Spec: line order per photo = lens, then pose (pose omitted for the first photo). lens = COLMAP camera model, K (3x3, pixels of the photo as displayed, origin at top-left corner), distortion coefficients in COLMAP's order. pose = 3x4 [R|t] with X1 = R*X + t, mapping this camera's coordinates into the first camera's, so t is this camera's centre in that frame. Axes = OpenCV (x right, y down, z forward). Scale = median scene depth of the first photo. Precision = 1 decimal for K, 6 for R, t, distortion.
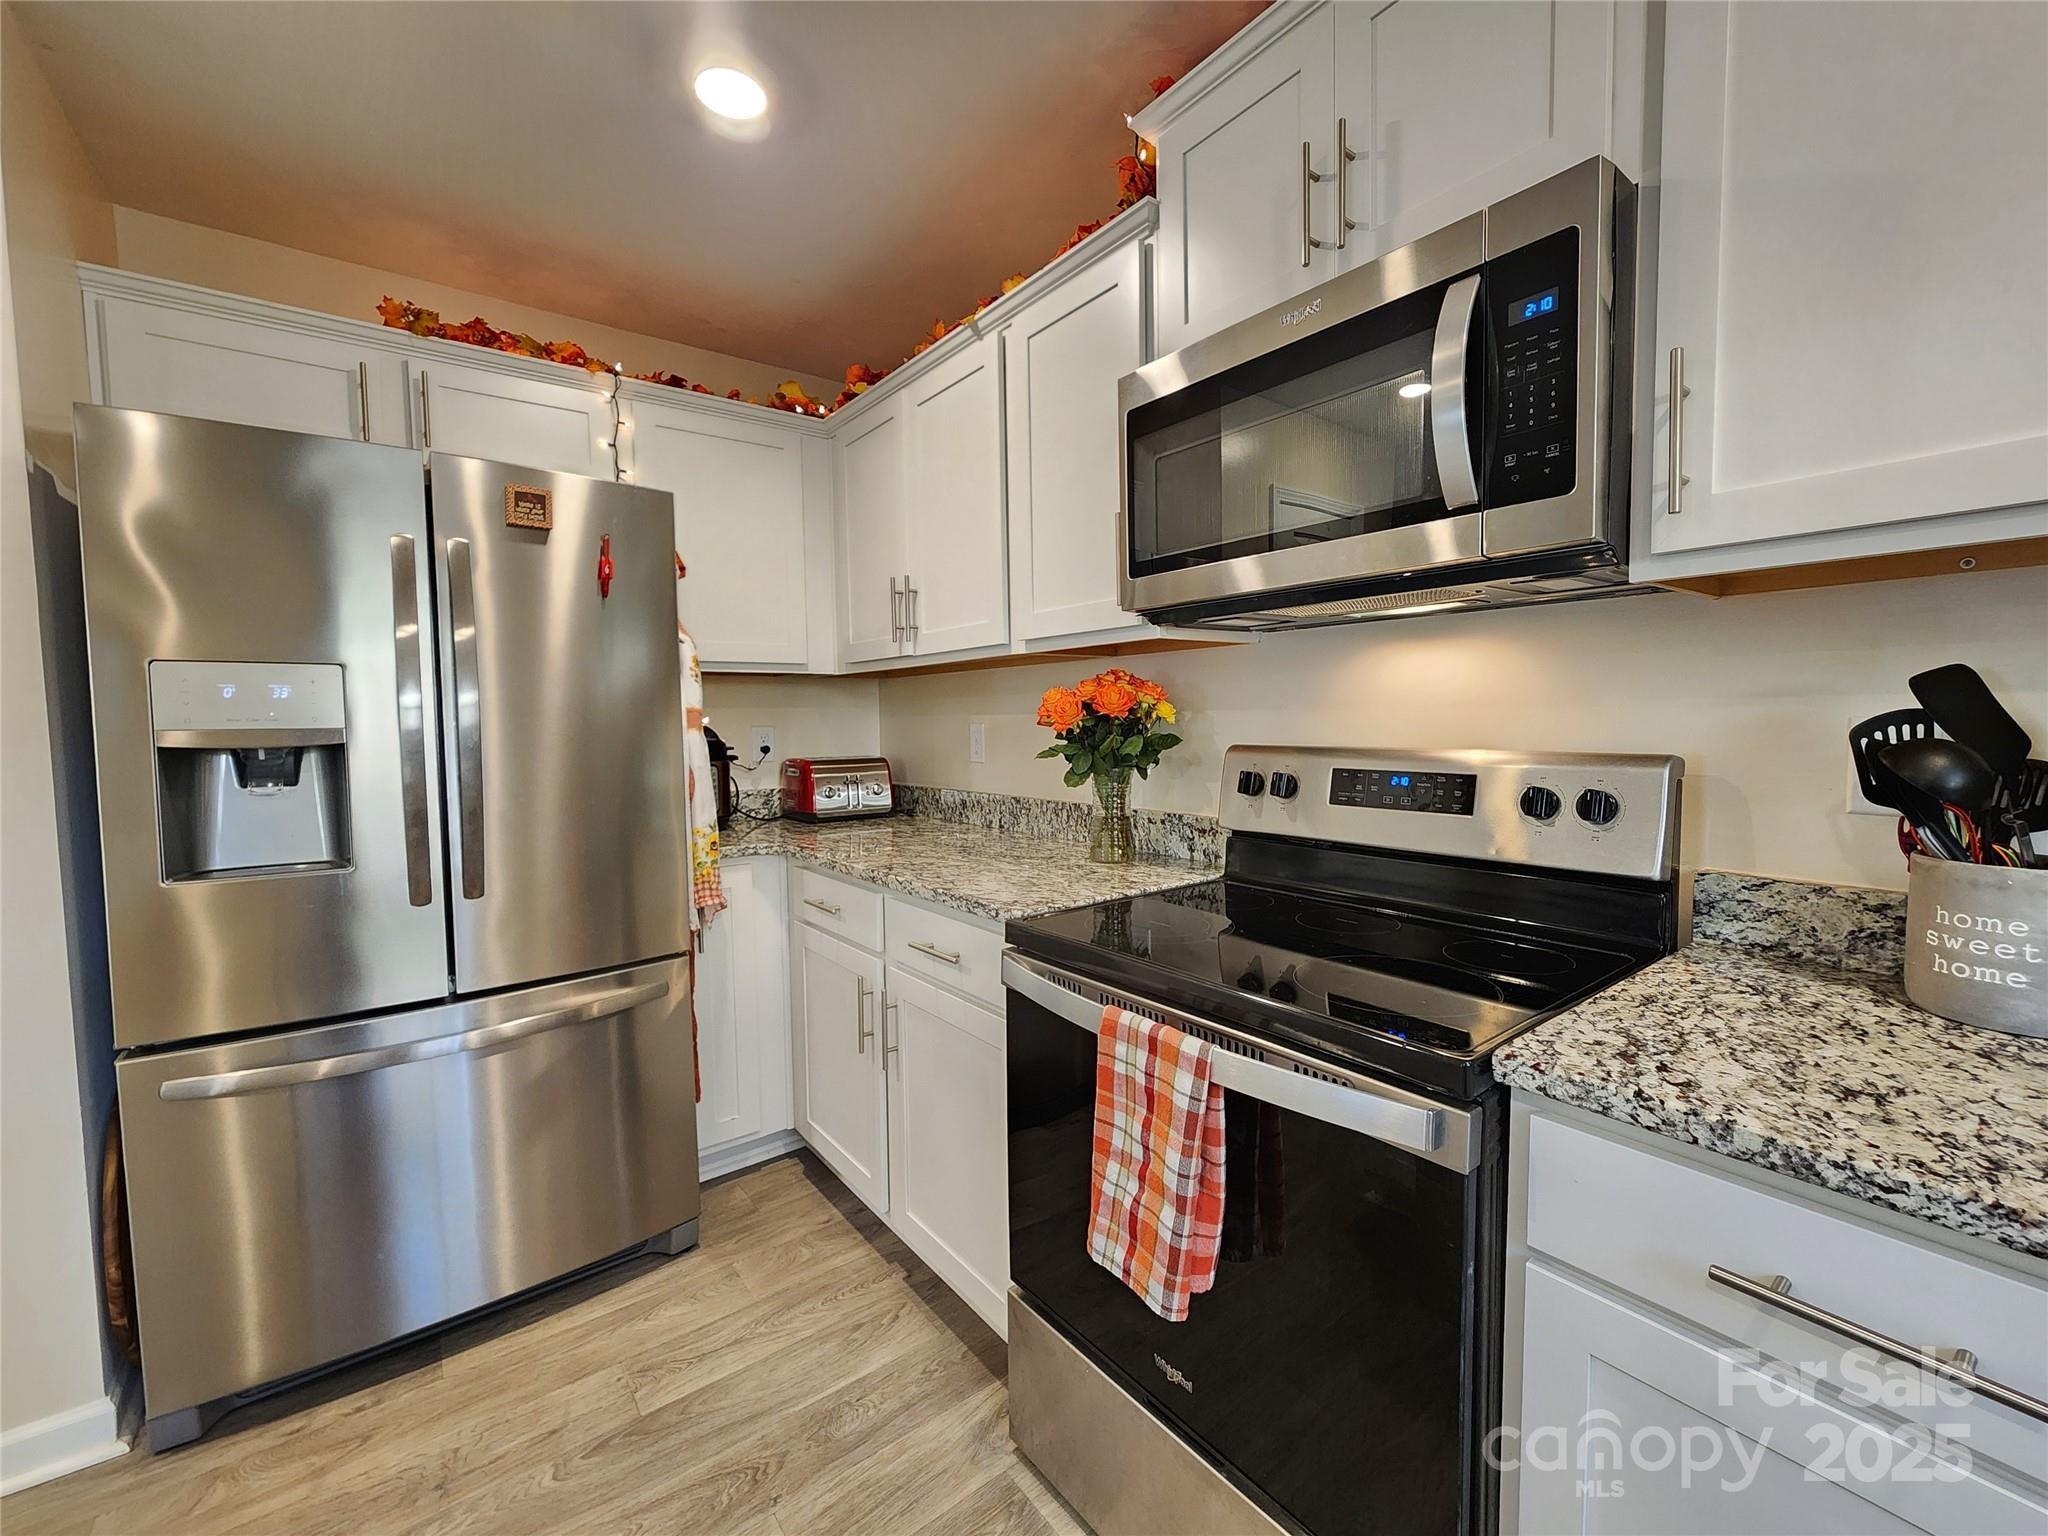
lens RADIAL K [[842.9, 0, 1039.2], [0, 842.9, 770.2], [0, 0, 1]] dist [0.000676, -0.000349]
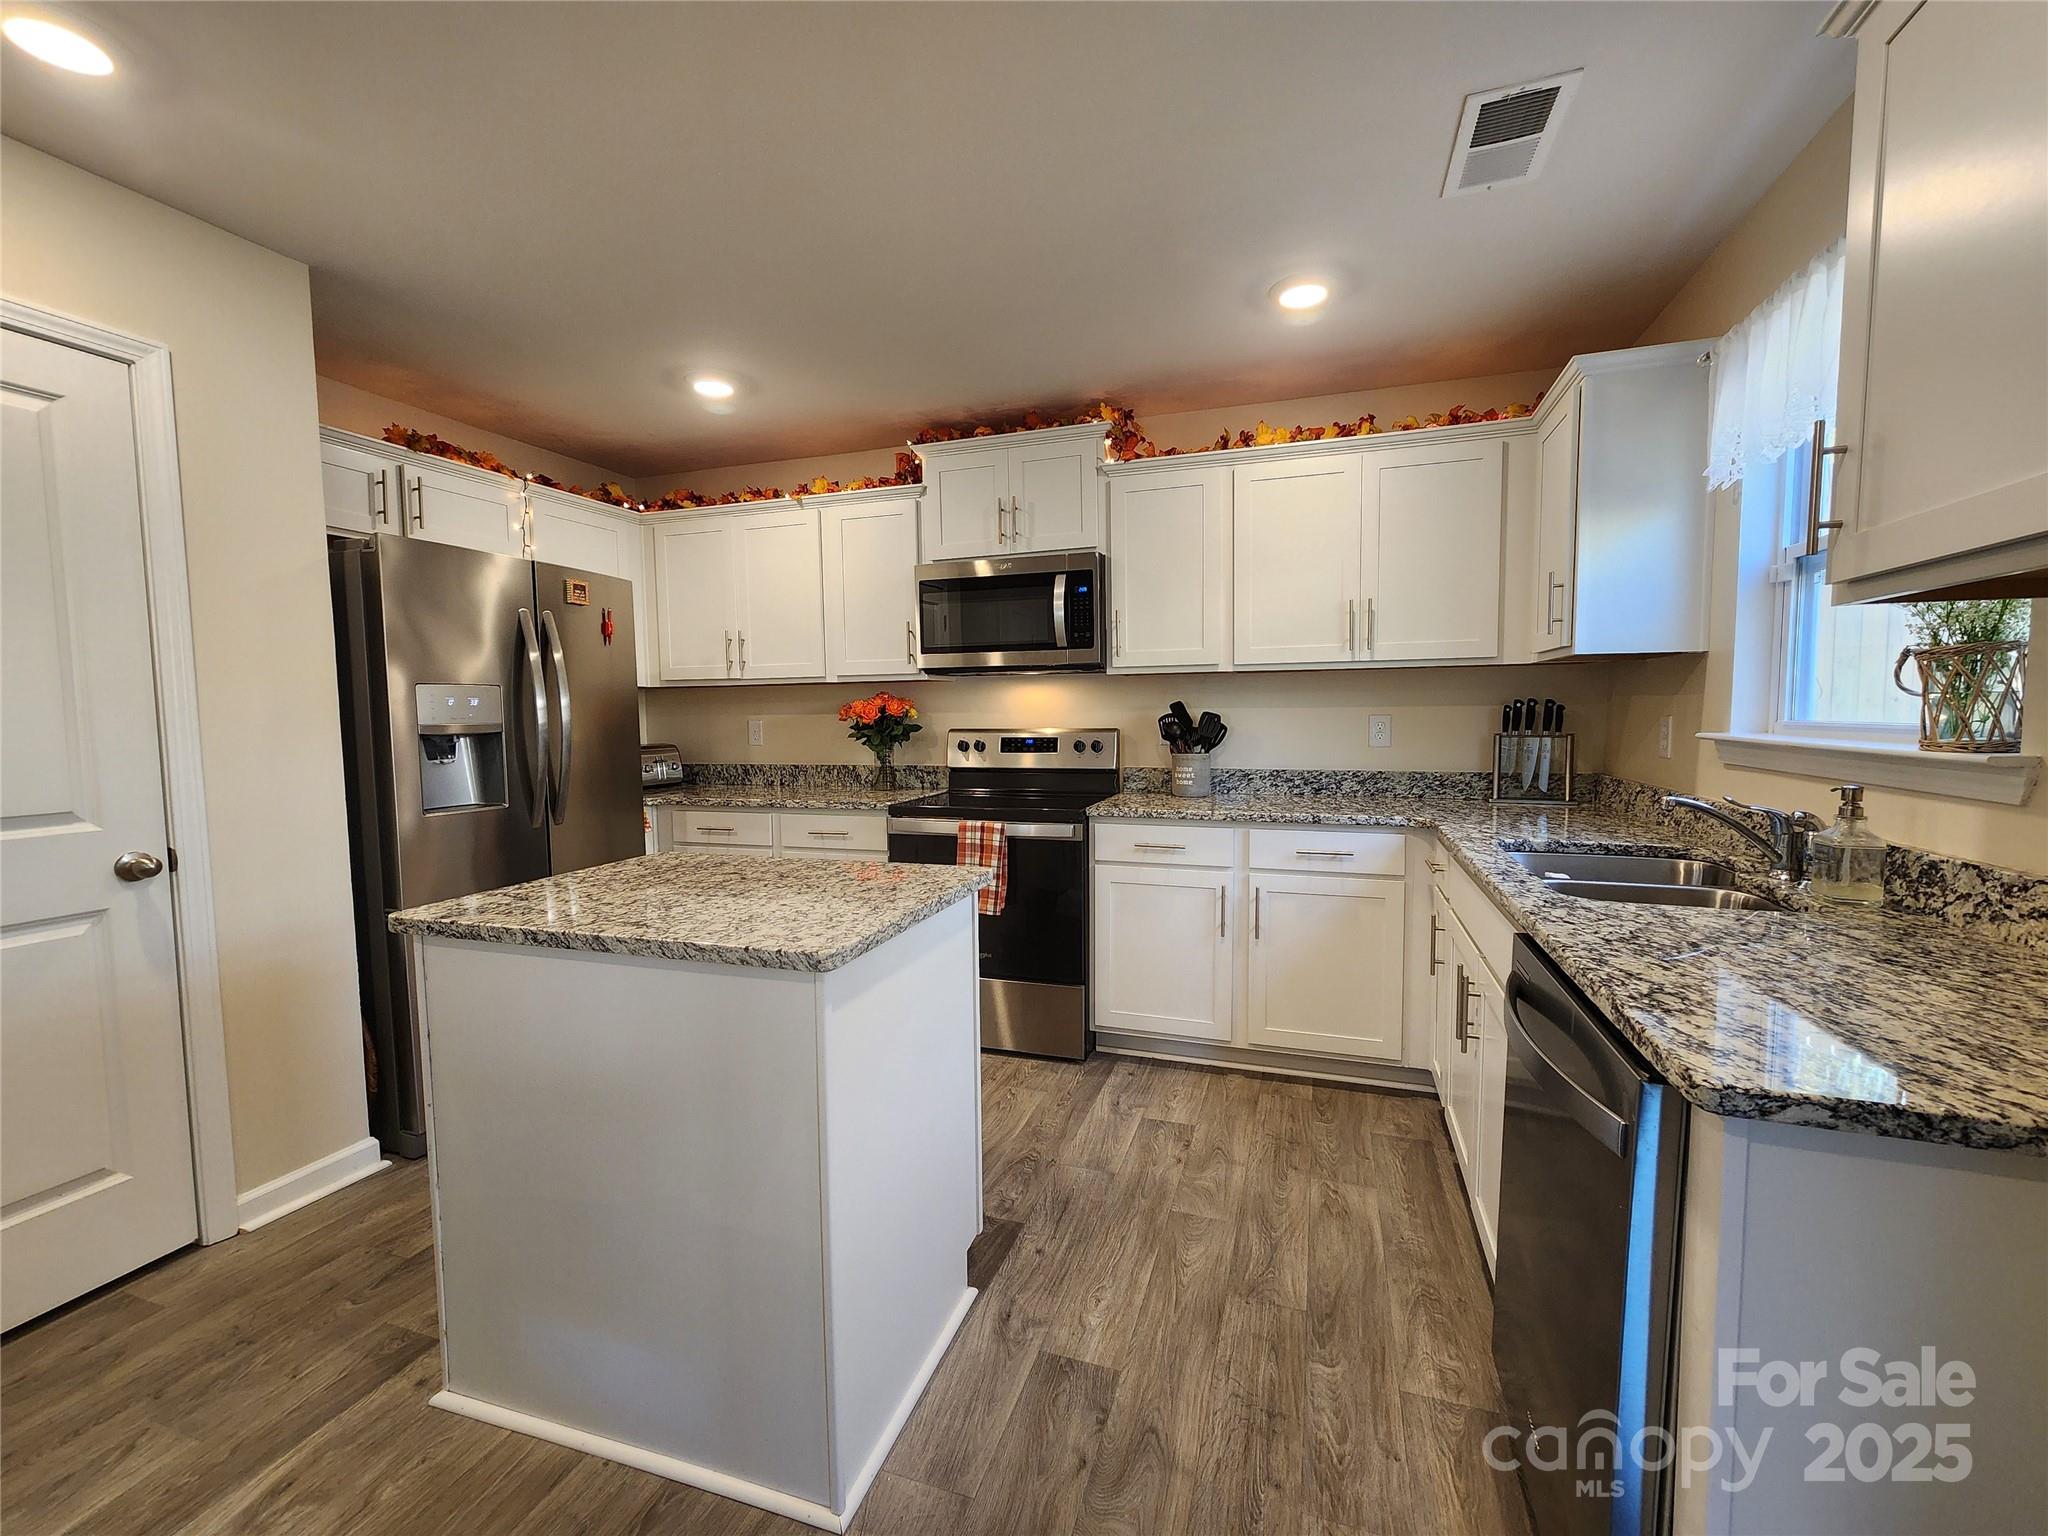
lens RADIAL K [[842.9, 0, 1041.9], [0, 842.9, 765.6], [0, 0, 1]] dist [0.000676, -0.000349]
pose [[0.828537, -0.034207, 0.558888, -1.016421], [0.036994, 0.999296, 0.006321, 0.075641], [-0.558711, 0.015438, 0.829219, -1.180979]]
